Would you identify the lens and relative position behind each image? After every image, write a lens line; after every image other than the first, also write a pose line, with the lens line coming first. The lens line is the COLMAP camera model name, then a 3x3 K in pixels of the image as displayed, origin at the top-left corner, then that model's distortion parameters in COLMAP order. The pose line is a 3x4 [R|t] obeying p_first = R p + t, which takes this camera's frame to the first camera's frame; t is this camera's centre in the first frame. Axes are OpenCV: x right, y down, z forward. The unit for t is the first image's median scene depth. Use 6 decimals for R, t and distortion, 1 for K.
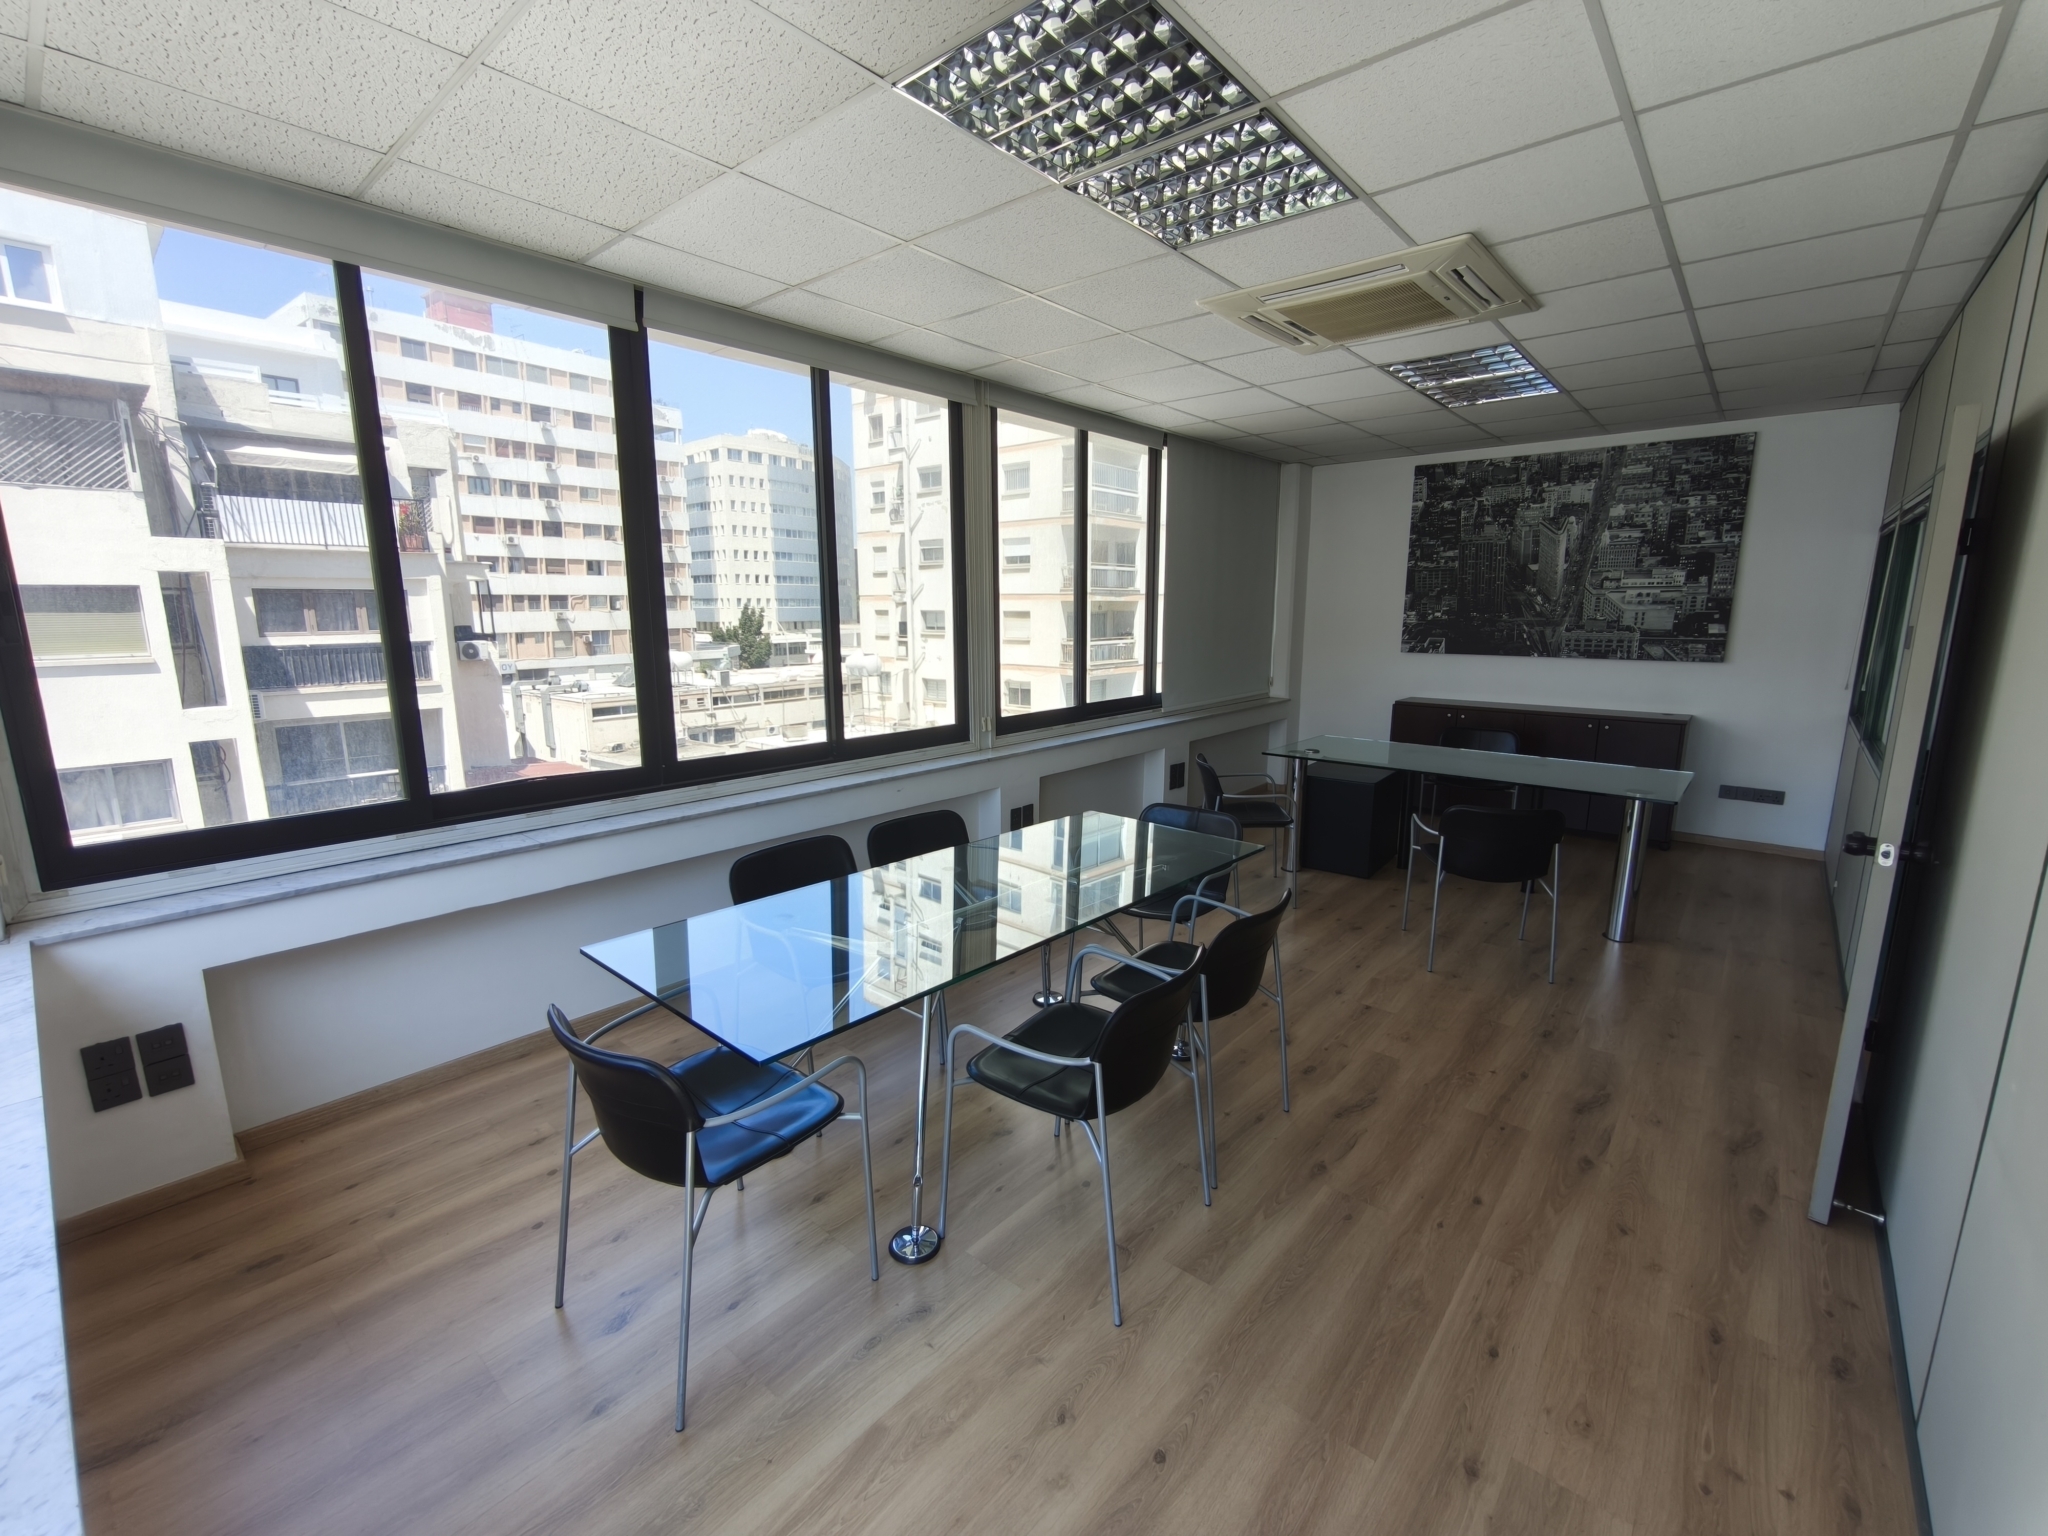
lens RADIAL K [[877.0, 0, 1027.8], [0, 877.0, 765.1], [0, 0, 1]] dist [0.002050, 0.000229]
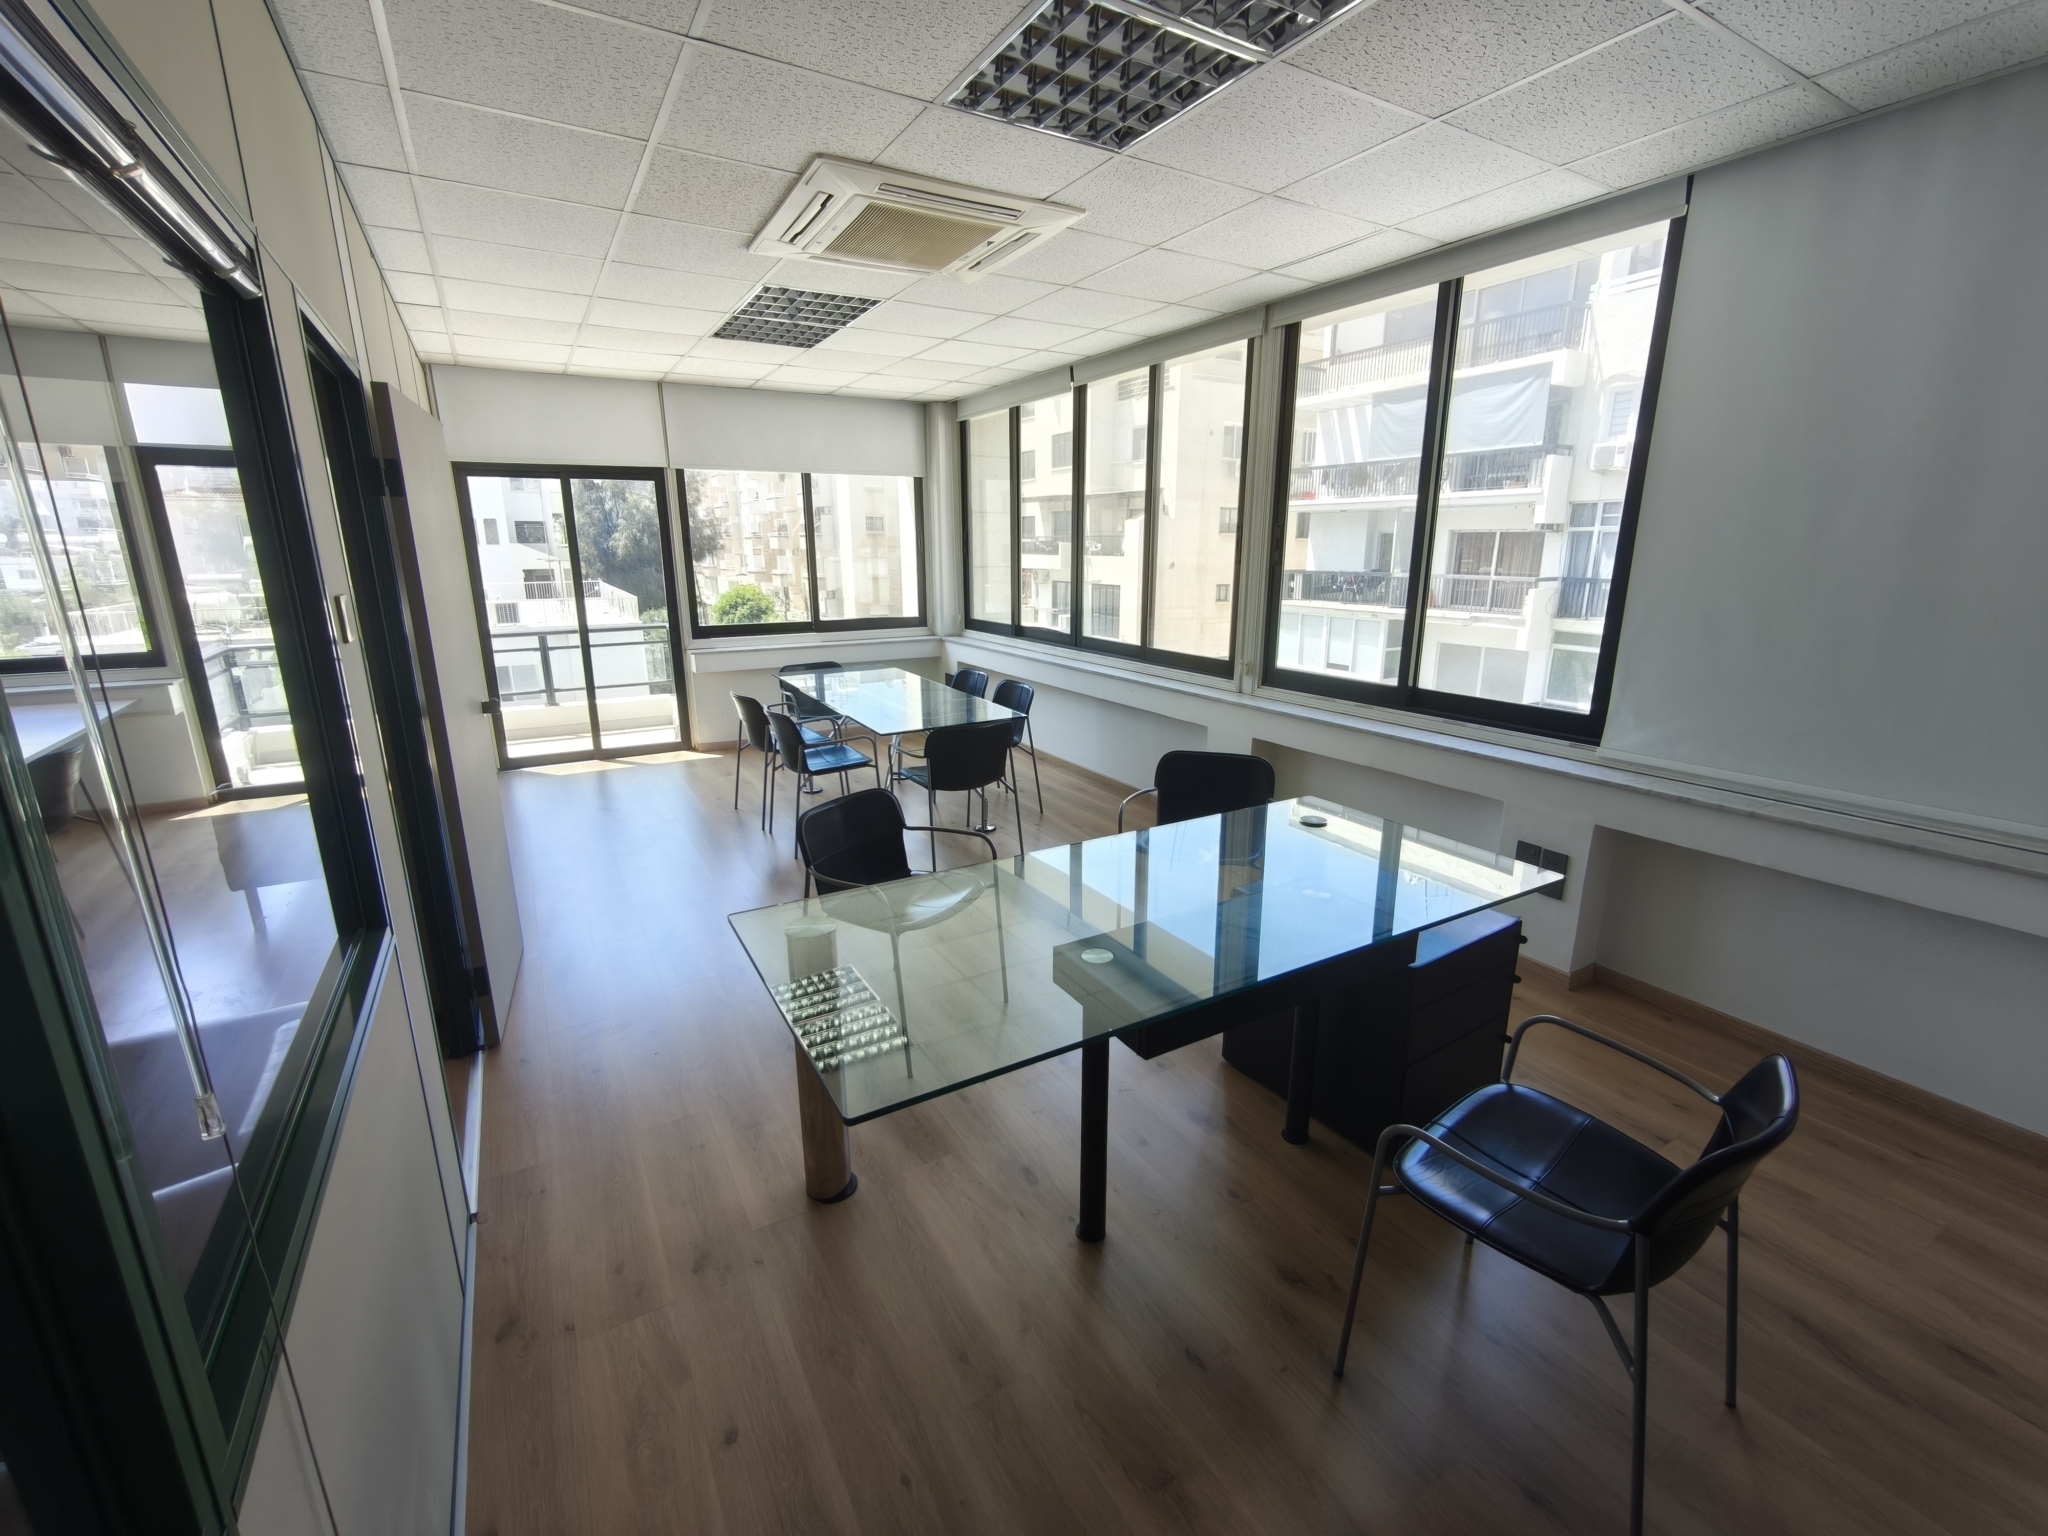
lens RADIAL K [[877.0, 0, 1027.8], [0, 877.0, 765.1], [0, 0, 1]] dist [0.002050, 0.000229]
pose [[-0.330511, 0.233643, -0.914425, 0.872731], [-0.168400, 0.938728, 0.300719, -0.181306], [0.928657, 0.253380, -0.270914, 0.980303]]
